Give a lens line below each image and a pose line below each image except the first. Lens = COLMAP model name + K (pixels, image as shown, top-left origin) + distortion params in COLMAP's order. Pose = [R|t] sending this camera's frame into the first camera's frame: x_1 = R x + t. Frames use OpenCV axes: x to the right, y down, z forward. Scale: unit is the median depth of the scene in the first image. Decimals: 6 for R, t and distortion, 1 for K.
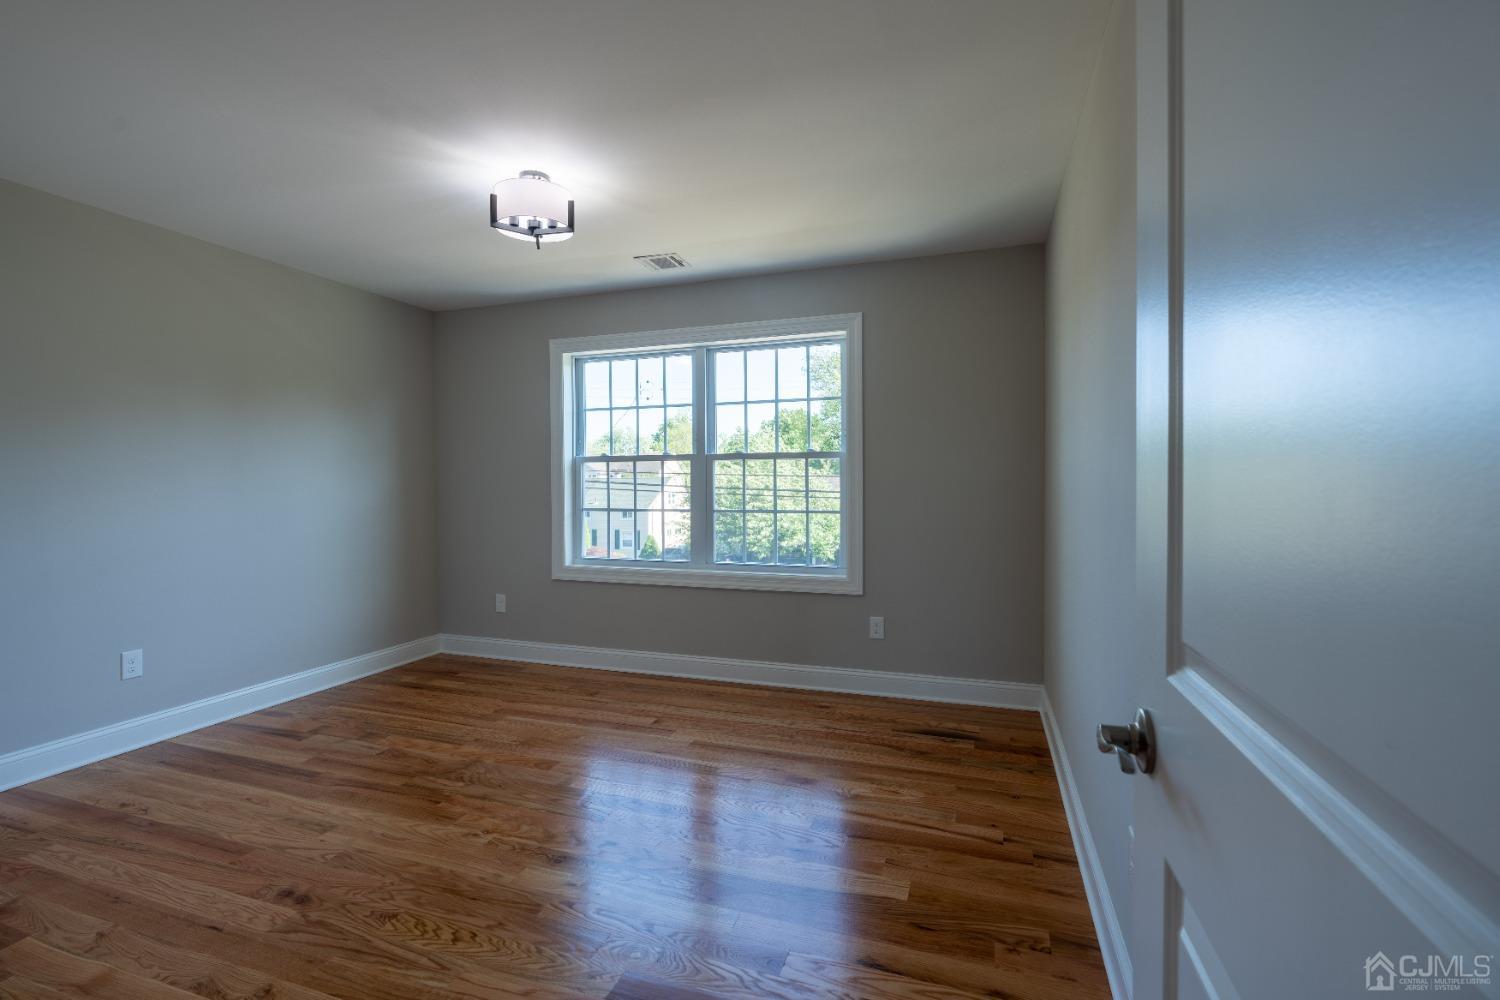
lens RADIAL K [[687.9, 0, 751.6], [0, 687.9, 497.1], [0, 0, 1]] dist [-0.003681, 0.000822]
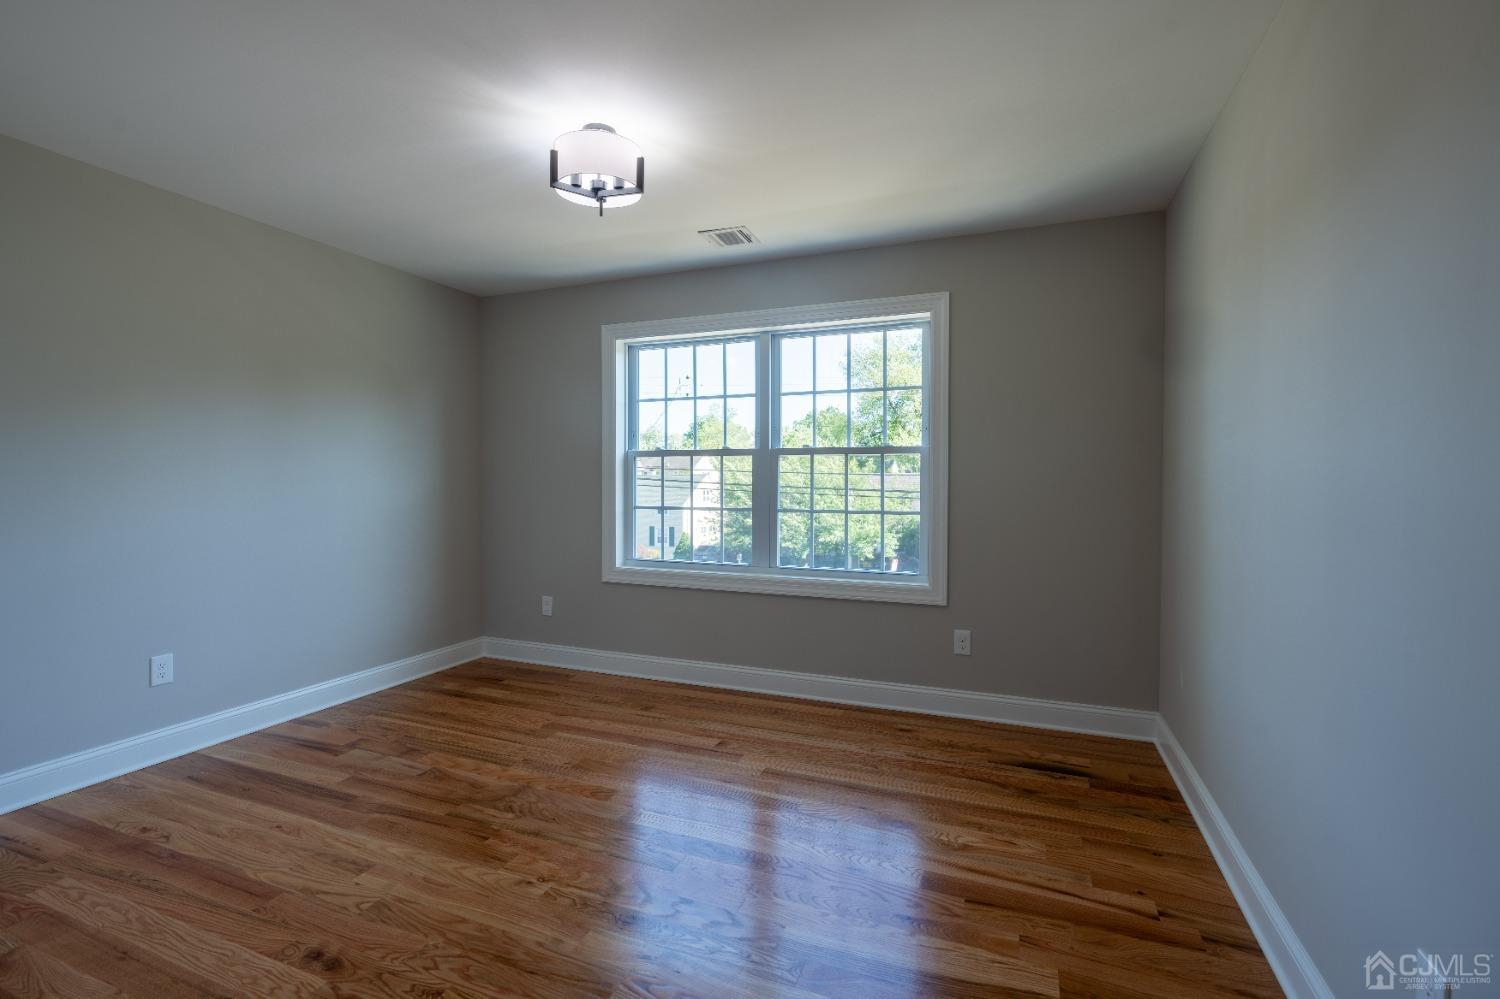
lens RADIAL K [[675.5, 0, 745.8], [0, 675.5, 494.5], [0, 0, 1]] dist [0.000967, 0.000362]
pose [[0.998890, 0.008584, -0.046307, -0.073052], [-0.008586, 0.999963, 0.000159, -0.001358], [0.046307, 0.000239, 0.998927, 0.124473]]
